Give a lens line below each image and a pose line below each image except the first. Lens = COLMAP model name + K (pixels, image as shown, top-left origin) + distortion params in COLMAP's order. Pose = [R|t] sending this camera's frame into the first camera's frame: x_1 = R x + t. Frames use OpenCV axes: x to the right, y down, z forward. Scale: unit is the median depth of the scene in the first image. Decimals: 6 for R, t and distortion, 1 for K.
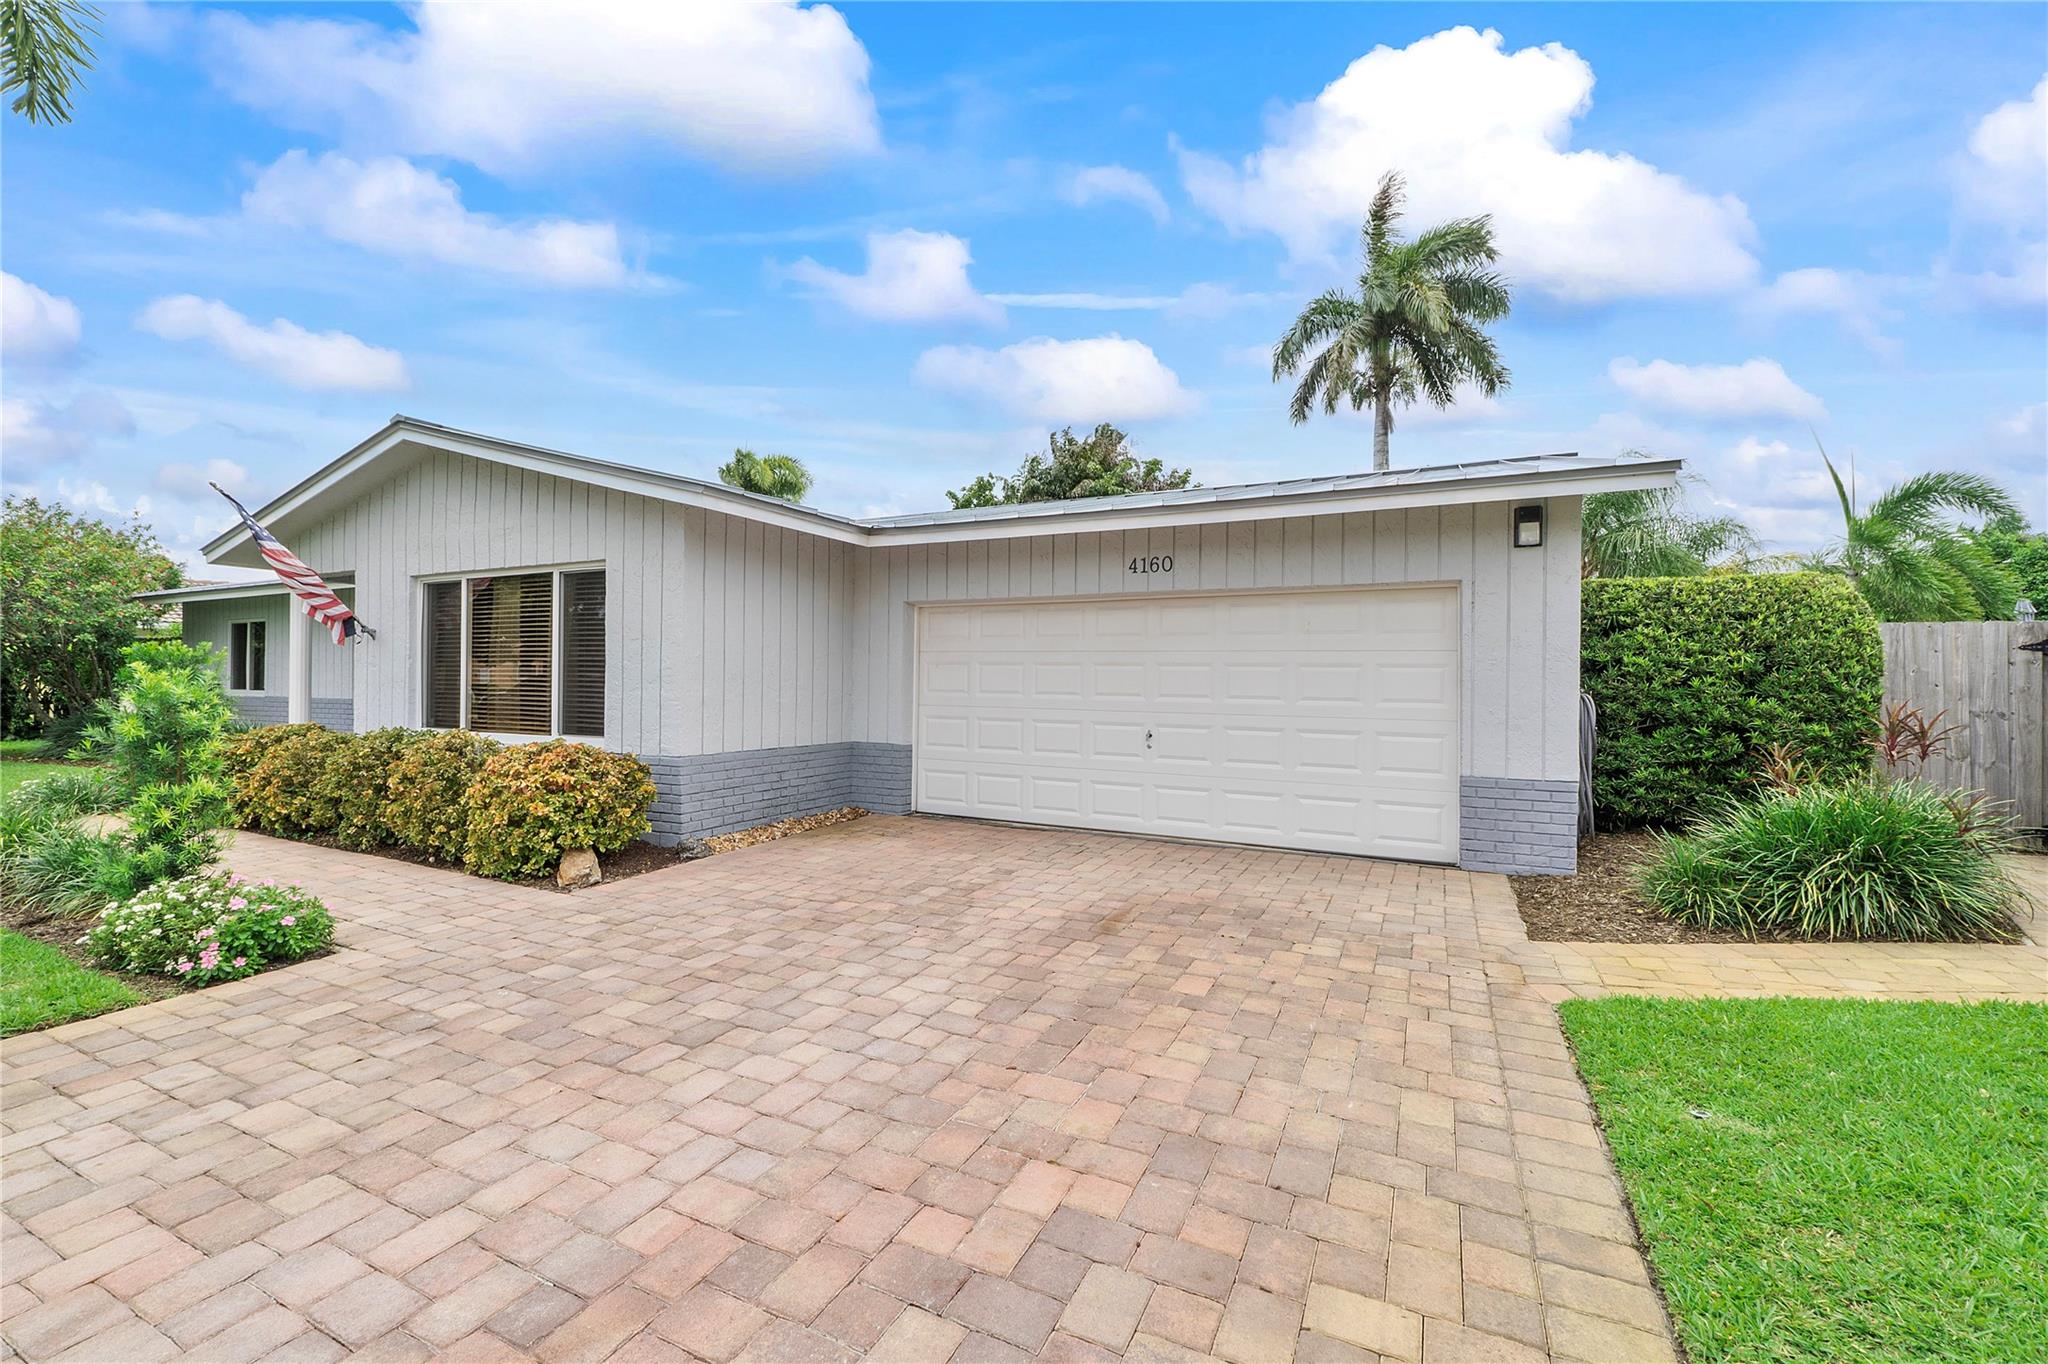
lens RADIAL K [[866.7, 0, 1019.1], [0, 866.7, 681.6], [0, 0, 1]] dist [-0.006453, -0.000182]
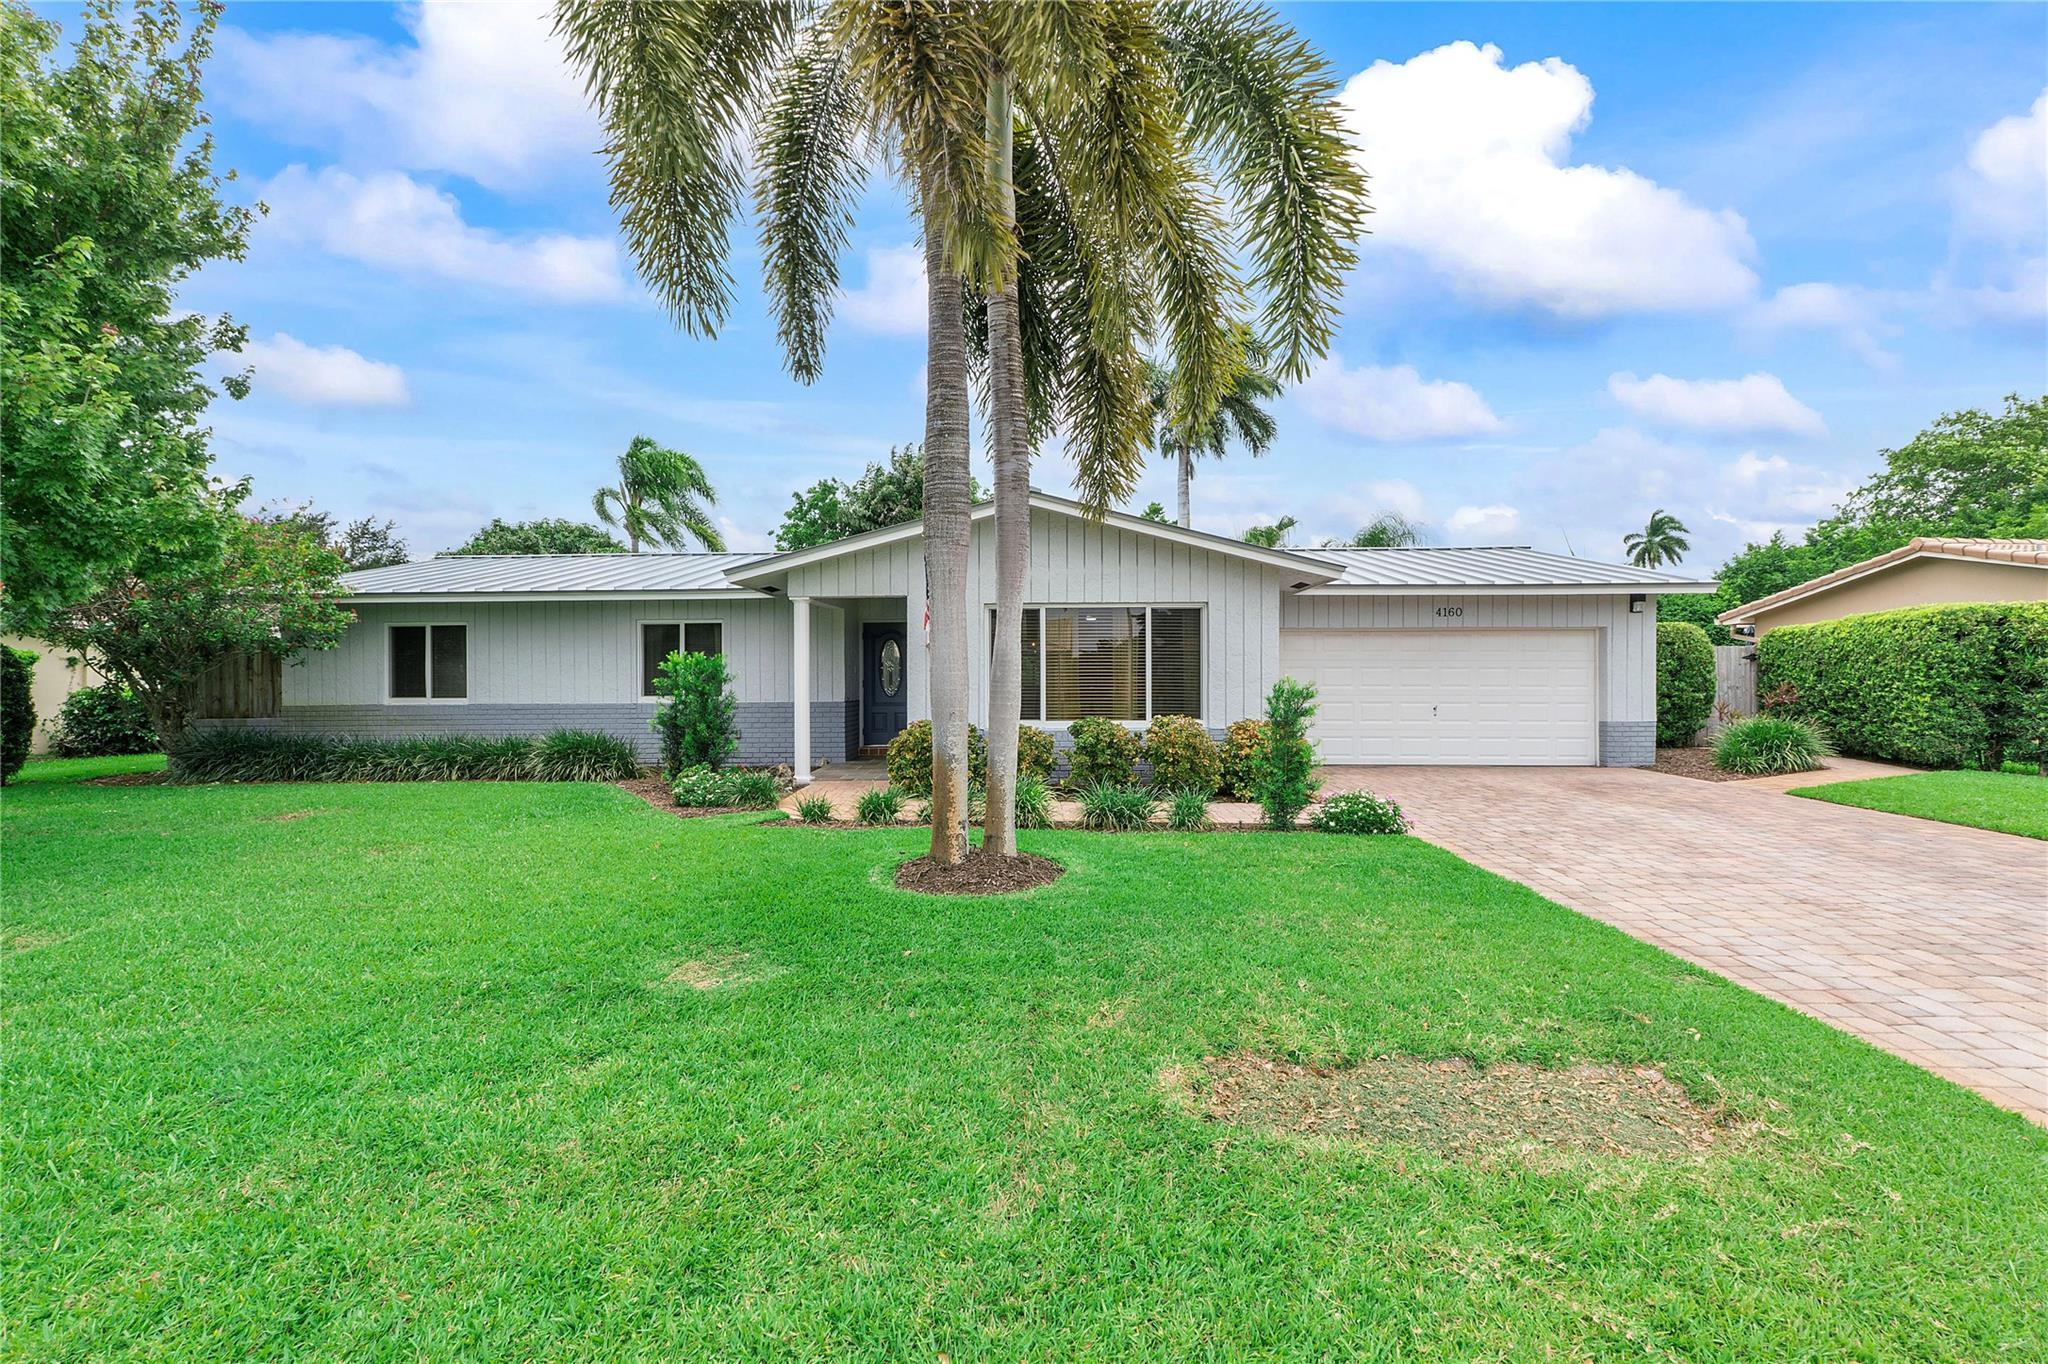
lens RADIAL K [[866.7, 0, 1025.2], [0, 866.7, 671.0], [0, 0, 1]] dist [-0.006453, -0.000182]
pose [[0.904019, -0.010620, 0.427361, -1.400557], [0.011332, 0.999935, 0.000877, -0.025690], [-0.427343, 0.004050, 0.904081, -0.237880]]
